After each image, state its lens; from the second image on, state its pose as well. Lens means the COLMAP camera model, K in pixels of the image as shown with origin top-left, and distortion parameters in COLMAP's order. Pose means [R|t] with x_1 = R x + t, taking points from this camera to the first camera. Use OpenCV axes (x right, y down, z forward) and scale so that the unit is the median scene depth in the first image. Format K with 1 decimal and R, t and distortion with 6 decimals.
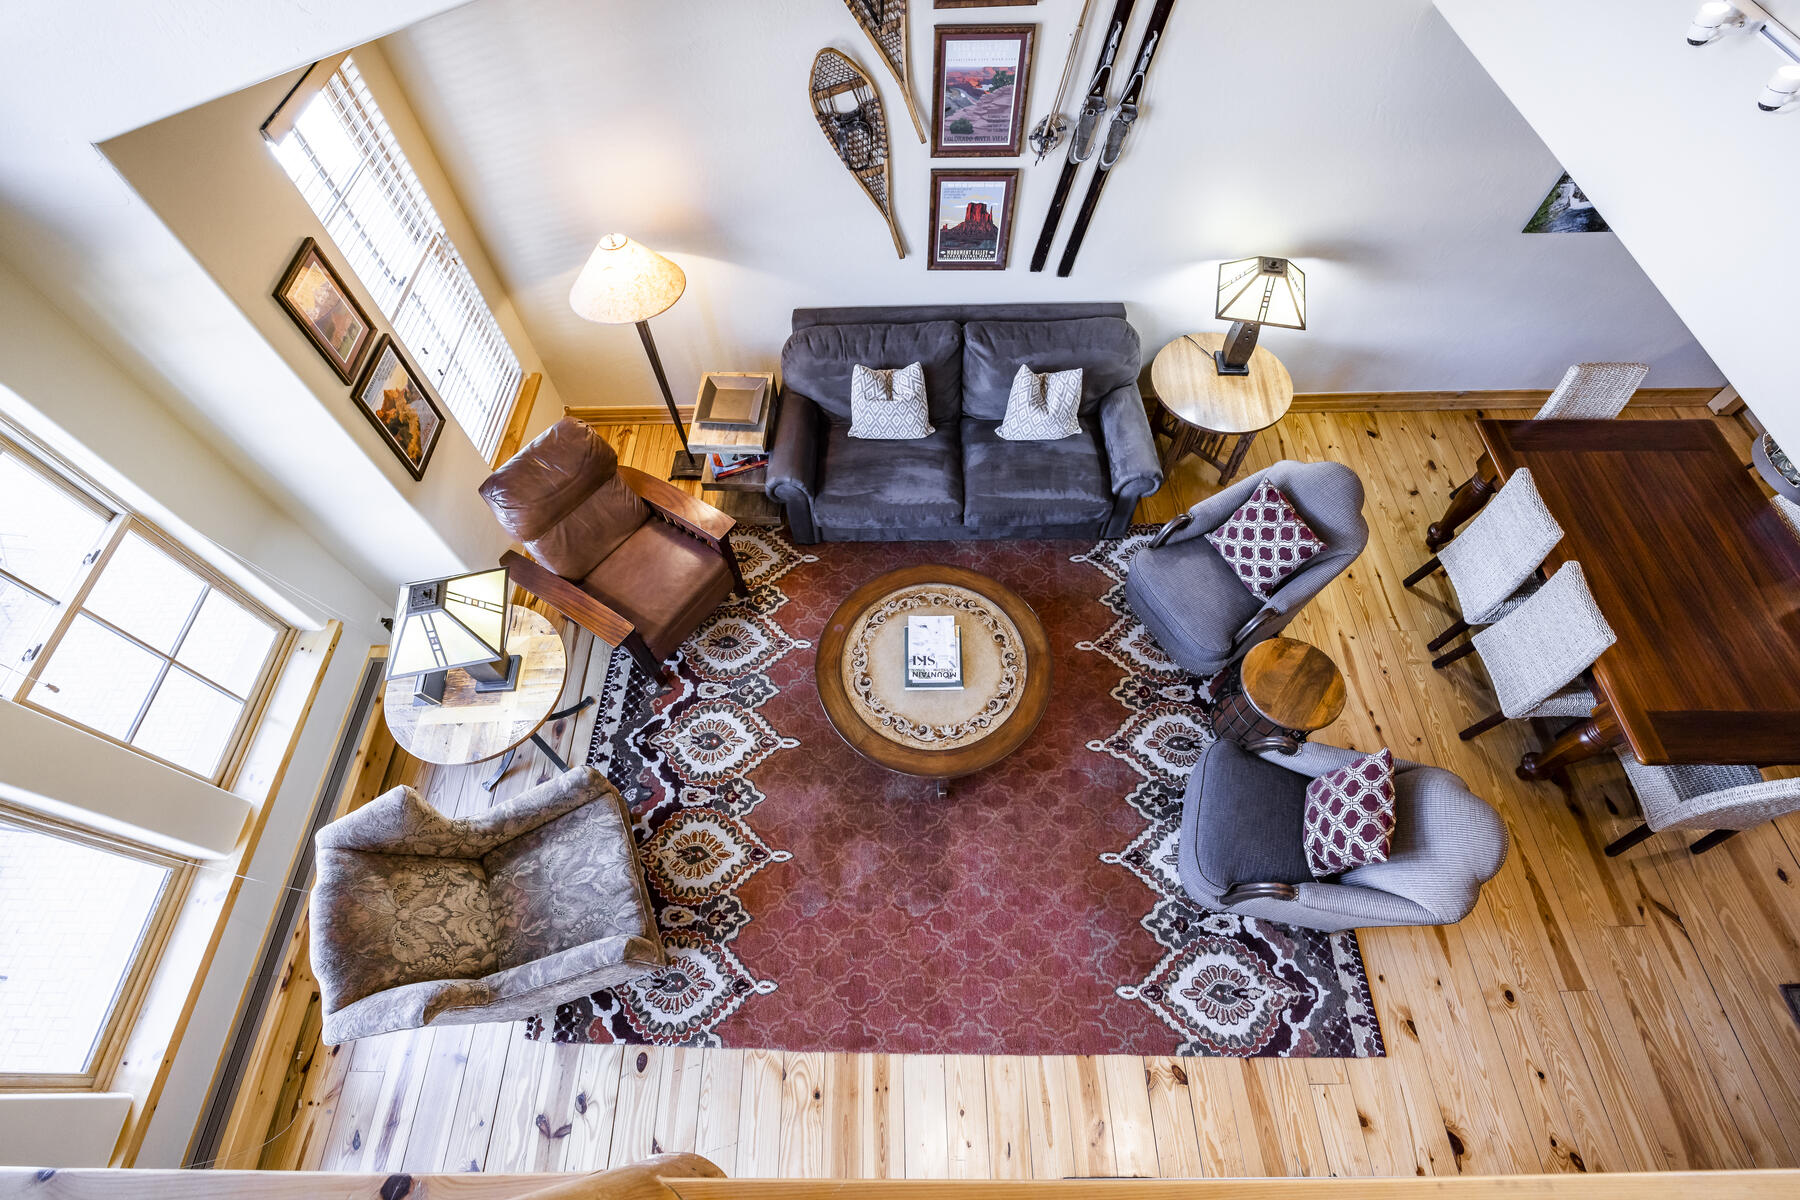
lens RADIAL K [[799.0, 0, 876.0], [0, 799.0, 630.5], [0, 0, 1]] dist [-0.013390, 0.001523]
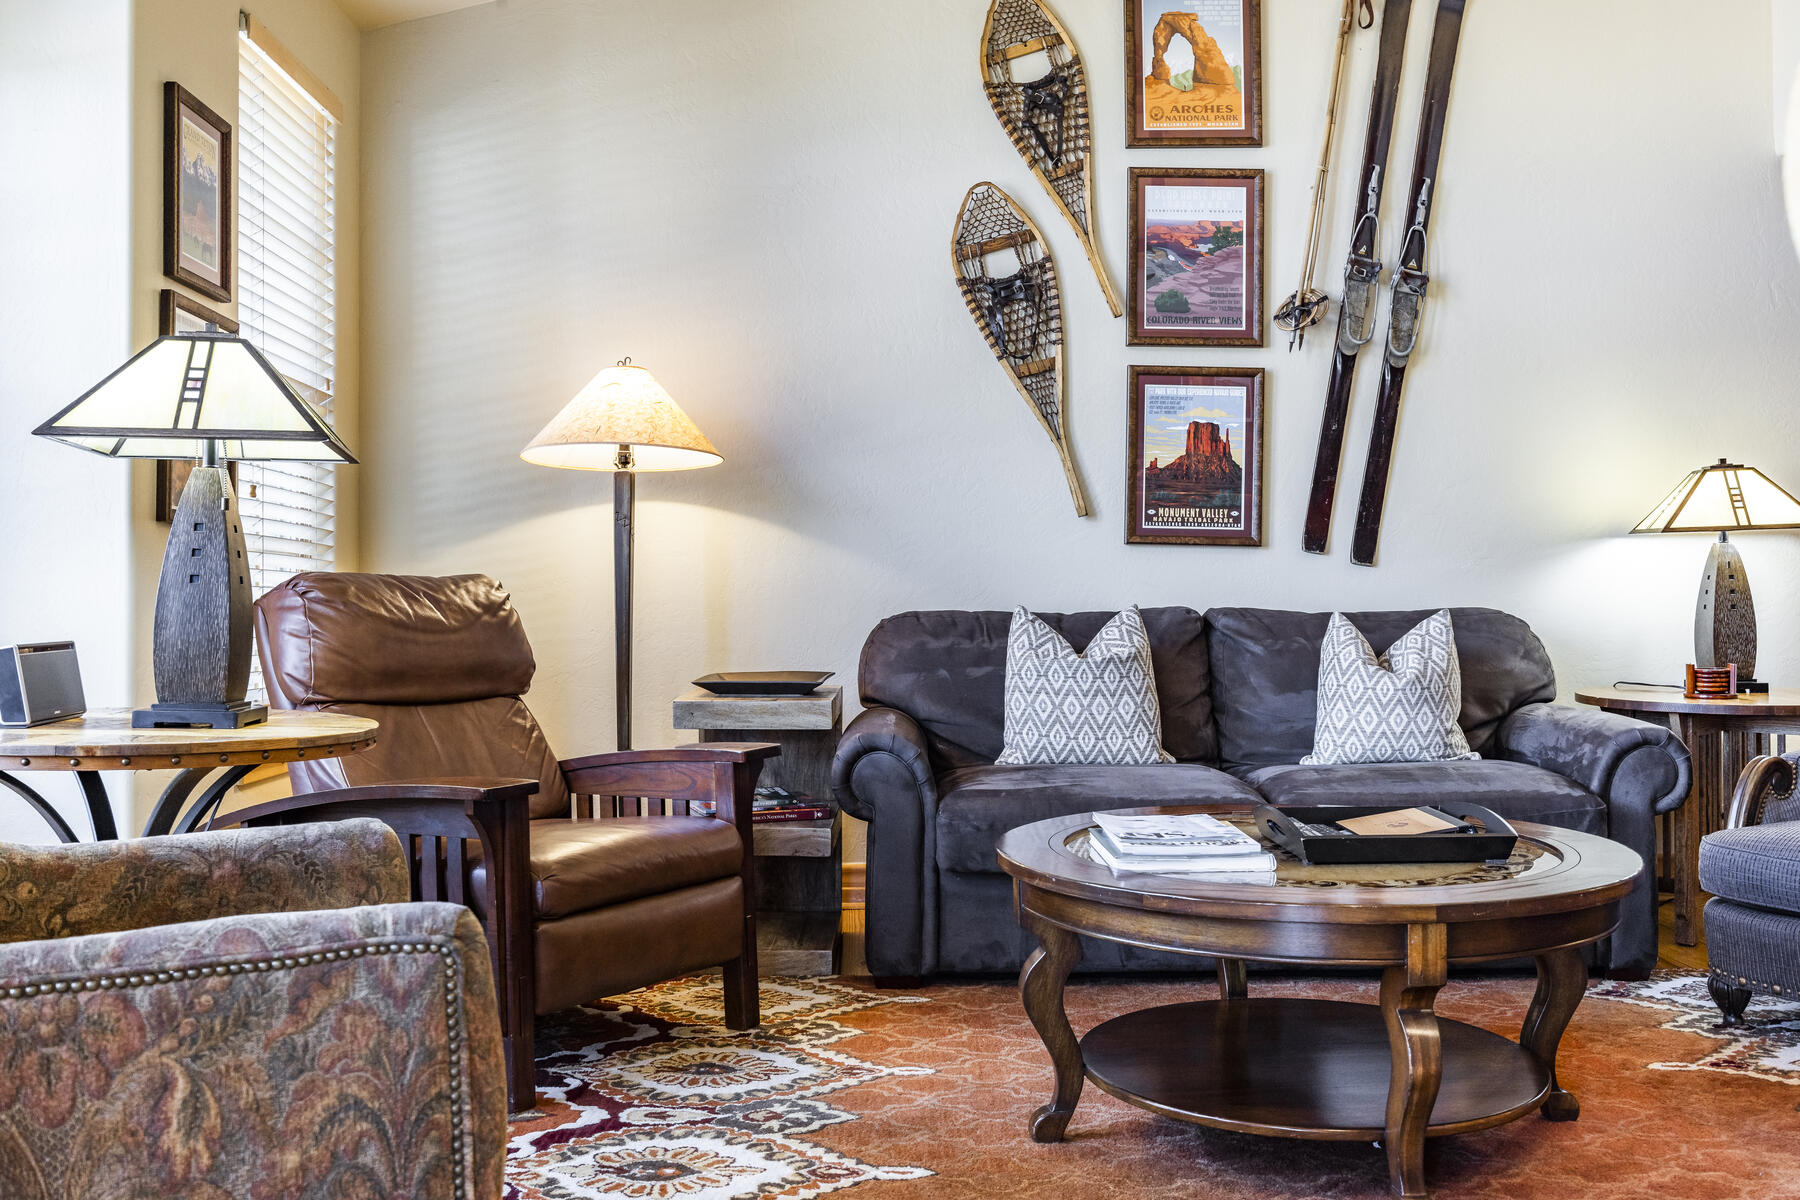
lens RADIAL K [[1659.1, 0, 860.3], [0, 1659.1, 589.1], [0, 0, 1]] dist [0.002414, 0.000000]
pose [[0.999224, 0.037494, 0.012066, -0.152030], [-0.007502, 0.481885, -0.876202, 0.665442], [-0.038667, 0.875432, 0.481792, 0.498573]]
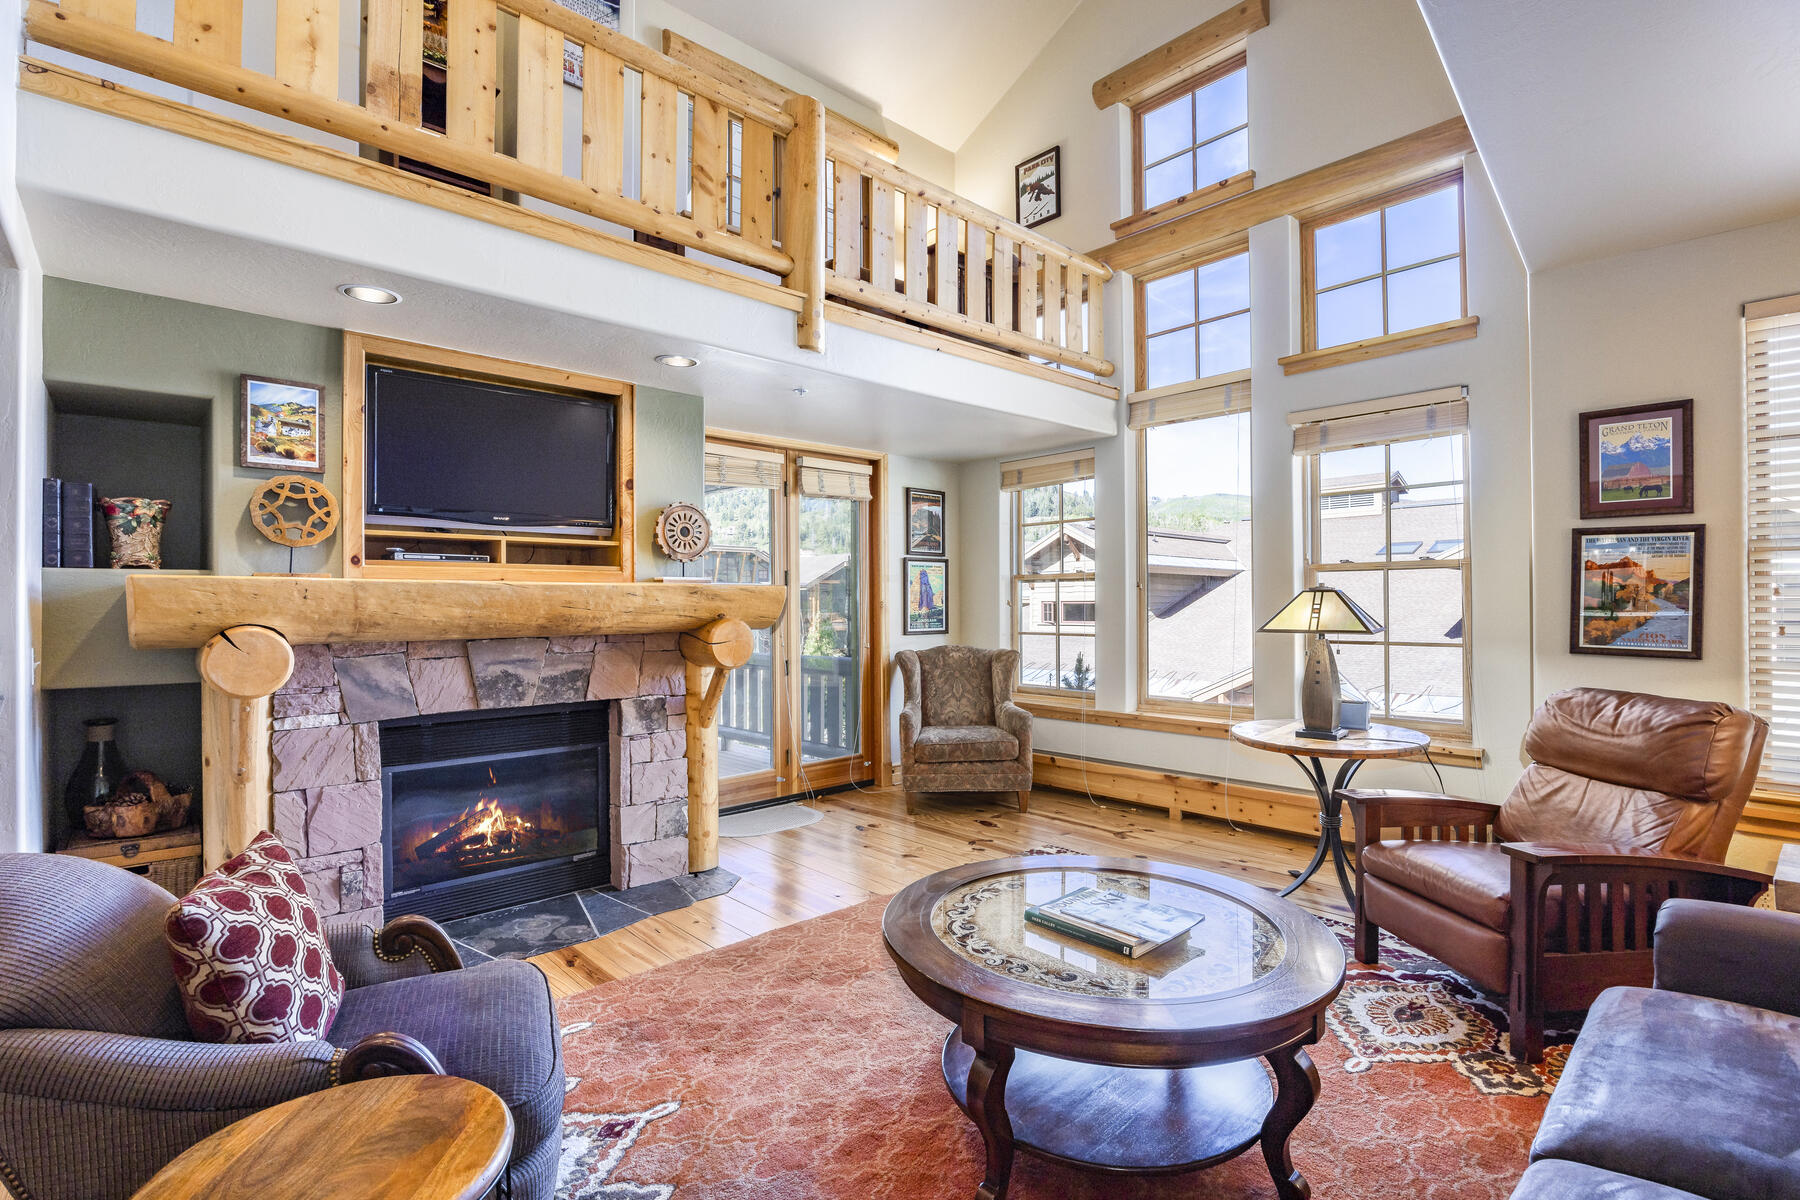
lens RADIAL K [[799.0, 0, 911.3], [0, 799.0, 600.0], [0, 0, 1]] dist [-0.013390, 0.001523]
pose [[-0.729754, 0.038380, -0.682632, 0.517228], [-0.577203, 0.500566, 0.645190, -0.337794], [0.366465, 0.864847, -0.343137, 0.927505]]
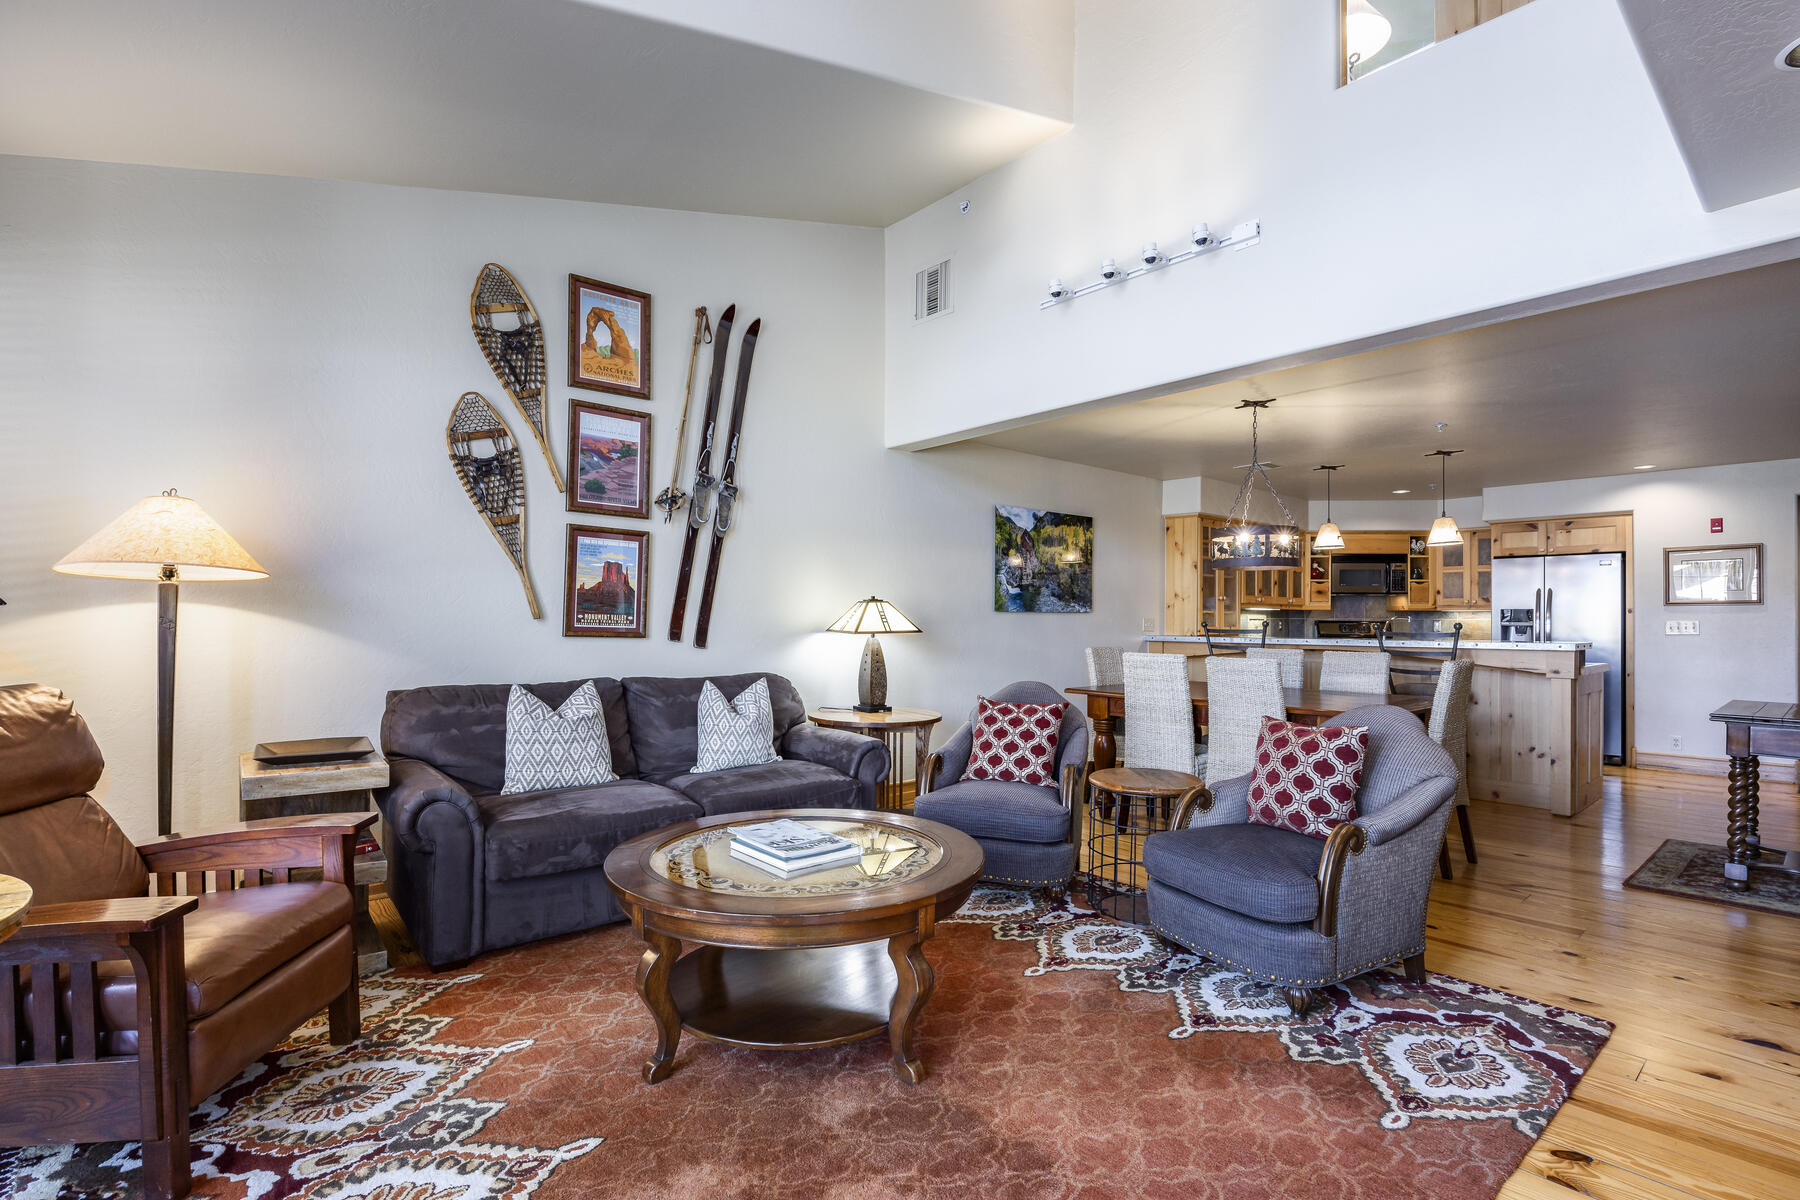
lens RADIAL K [[871.6, 0, 900.2], [0, 871.6, 616.7], [0, 0, 1]] dist [-0.010730, 0.002051]
pose [[0.750320, 0.049404, 0.659226, -0.328604], [0.558027, 0.487322, -0.671657, 0.451057], [-0.354439, 0.871823, 0.338079, 0.553321]]
